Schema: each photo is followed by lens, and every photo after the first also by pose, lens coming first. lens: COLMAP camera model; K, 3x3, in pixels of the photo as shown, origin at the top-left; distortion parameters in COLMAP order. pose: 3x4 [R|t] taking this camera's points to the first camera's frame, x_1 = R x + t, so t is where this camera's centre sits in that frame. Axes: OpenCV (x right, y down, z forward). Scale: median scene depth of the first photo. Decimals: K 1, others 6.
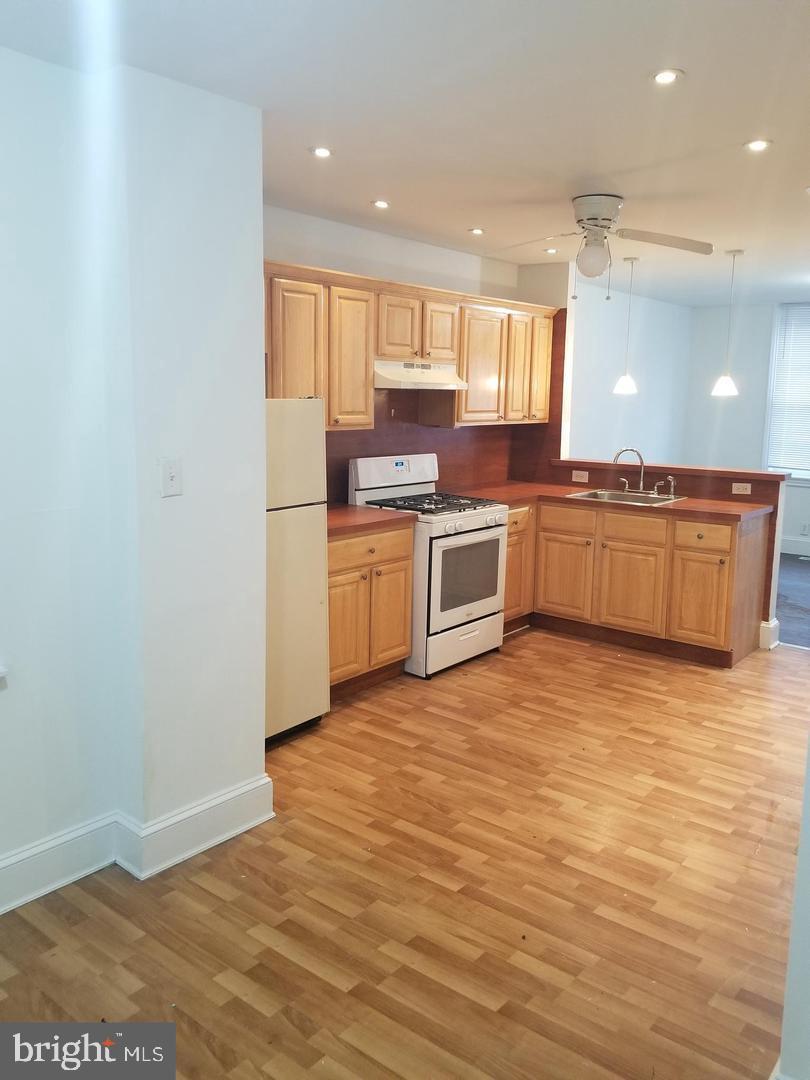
lens RADIAL K [[845.7, 0, 430.5], [0, 845.7, 508.2], [0, 0, 1]] dist [0.065263, -0.091943]
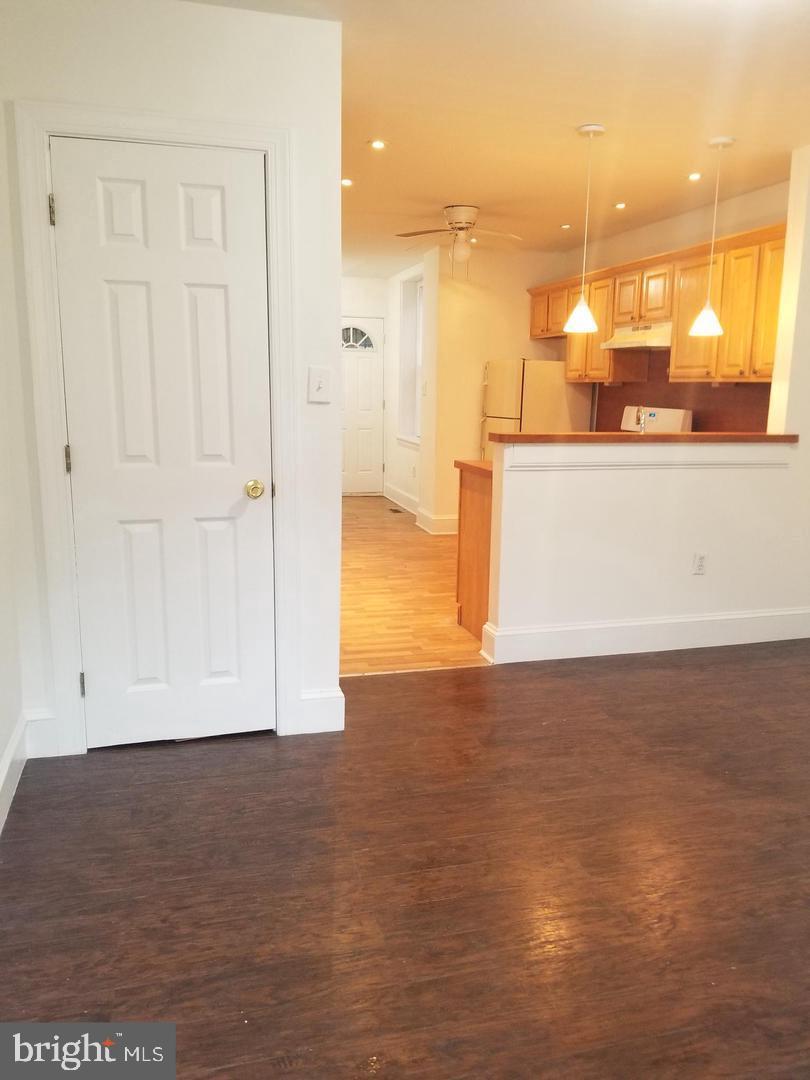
lens RADIAL K [[818.8, 0, 408.9], [0, 818.8, 553.0], [0, 0, 1]] dist [0.023062, -0.101888]
pose [[-0.587561, 0.139557, -0.797054, 1.556628], [-0.130834, 0.955670, 0.263775, -0.178313], [0.798533, 0.259266, -0.543256, 2.005896]]
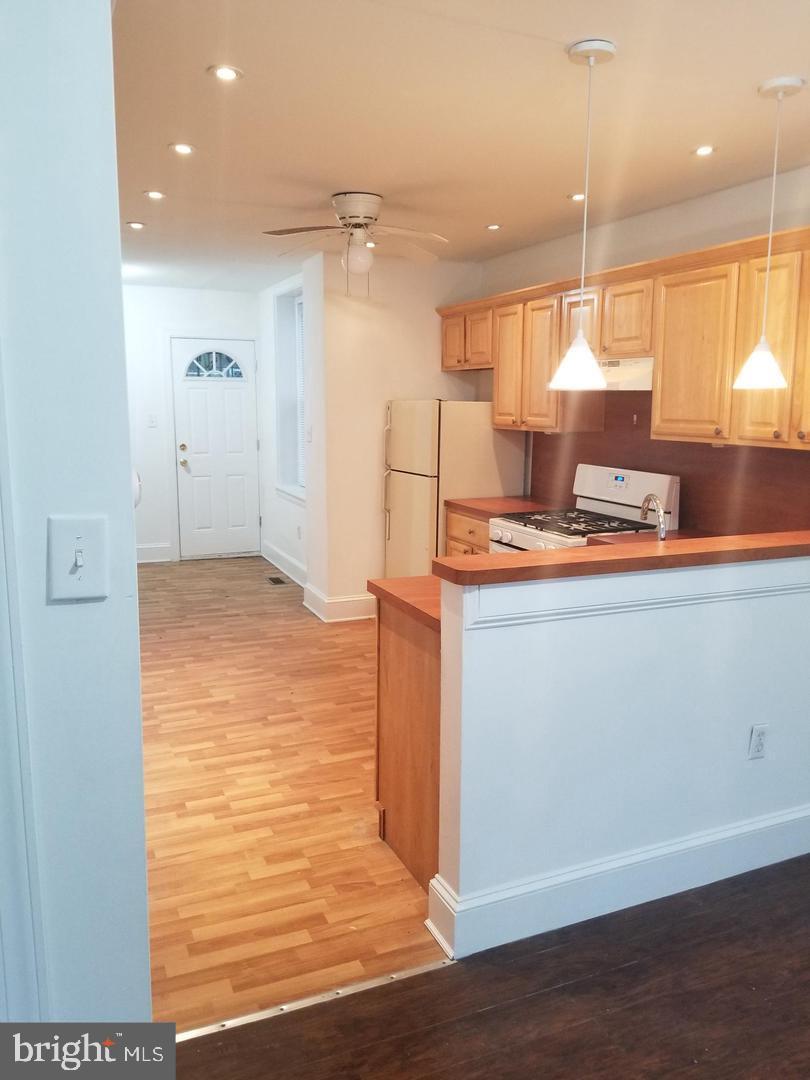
lens RADIAL K [[824.1, 0, 406.7], [0, 824.1, 528.5], [0, 0, 1]] dist [0.043678, -0.085950]
pose [[-0.467149, 0.121021, -0.875857, 1.167350], [-0.131176, 0.970140, 0.204012, -0.210466], [0.874394, 0.210195, -0.437325, 1.712276]]
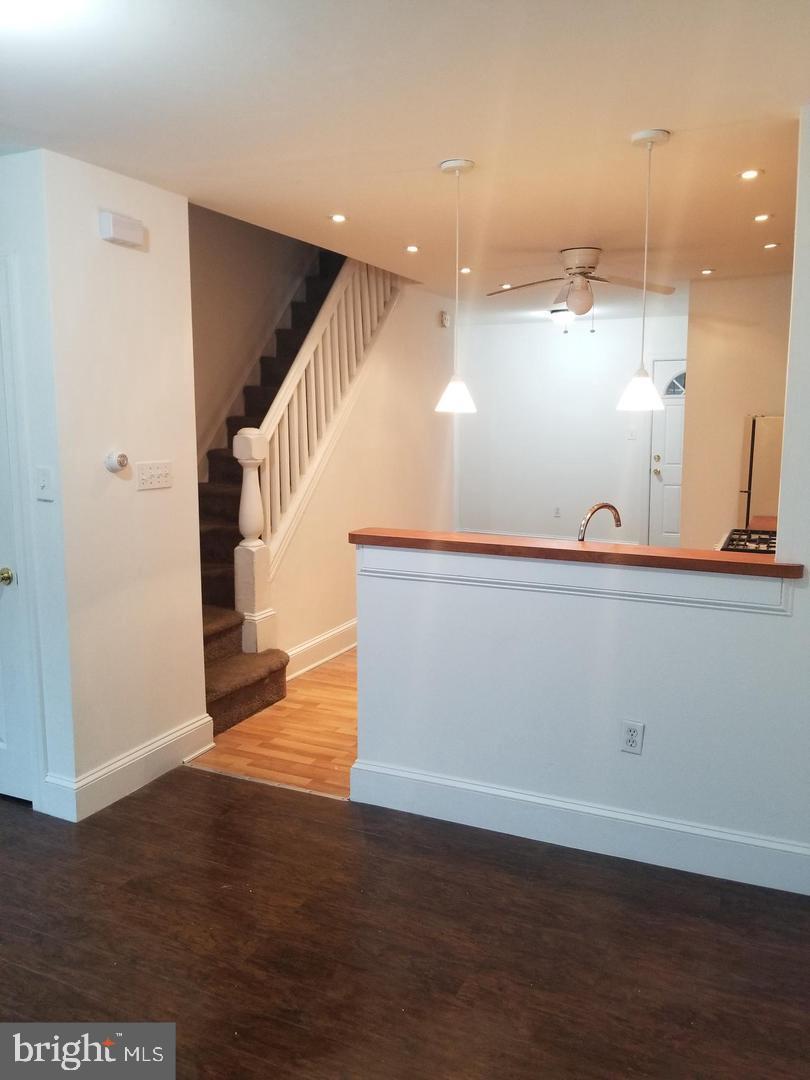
lens RADIAL K [[845.7, 0, 430.5], [0, 845.7, 508.2], [0, 0, 1]] dist [0.065263, -0.091943]
pose [[-0.971030, 0.016305, -0.238402, 0.759268], [-0.042667, 0.969807, 0.240112, -0.318881], [0.235119, 0.243328, -0.941016, 2.392551]]
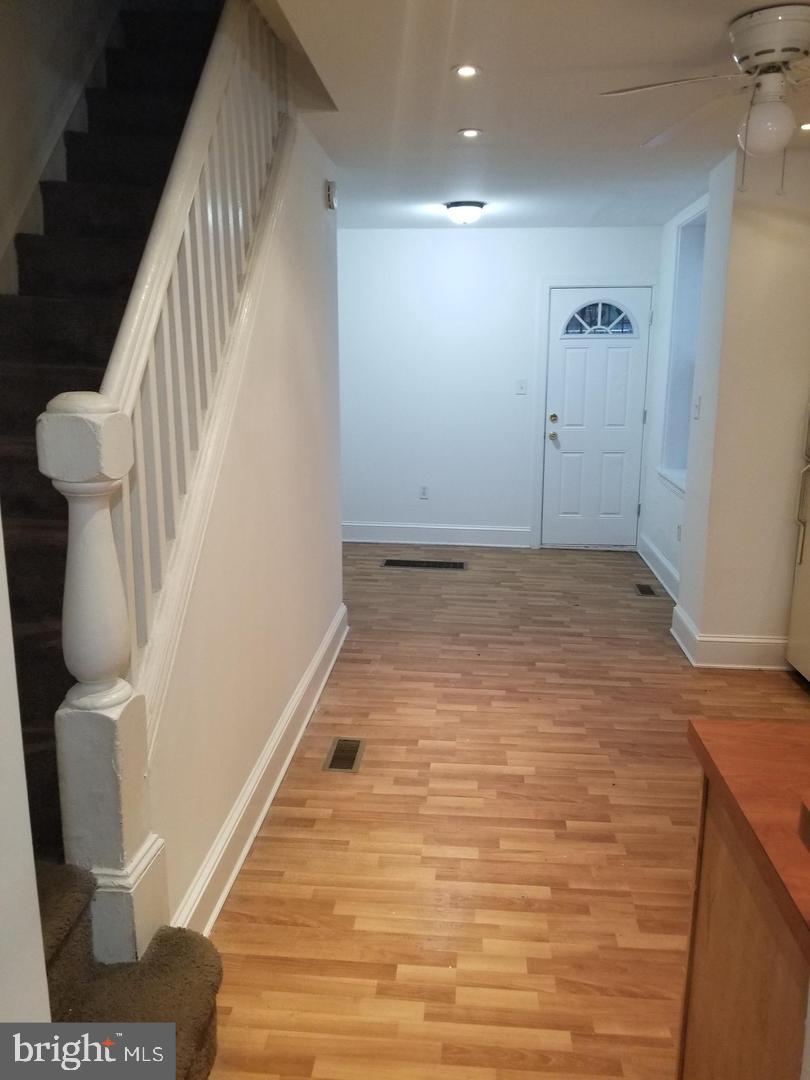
lens RADIAL K [[824.1, 0, 406.7], [0, 824.1, 528.5], [0, 0, 1]] dist [0.043678, -0.085950]
pose [[-0.835065, 0.096644, -0.541596, 0.822168], [-0.087968, 0.948327, 0.304856, -0.198406], [0.543073, 0.302218, -0.783413, 1.556565]]
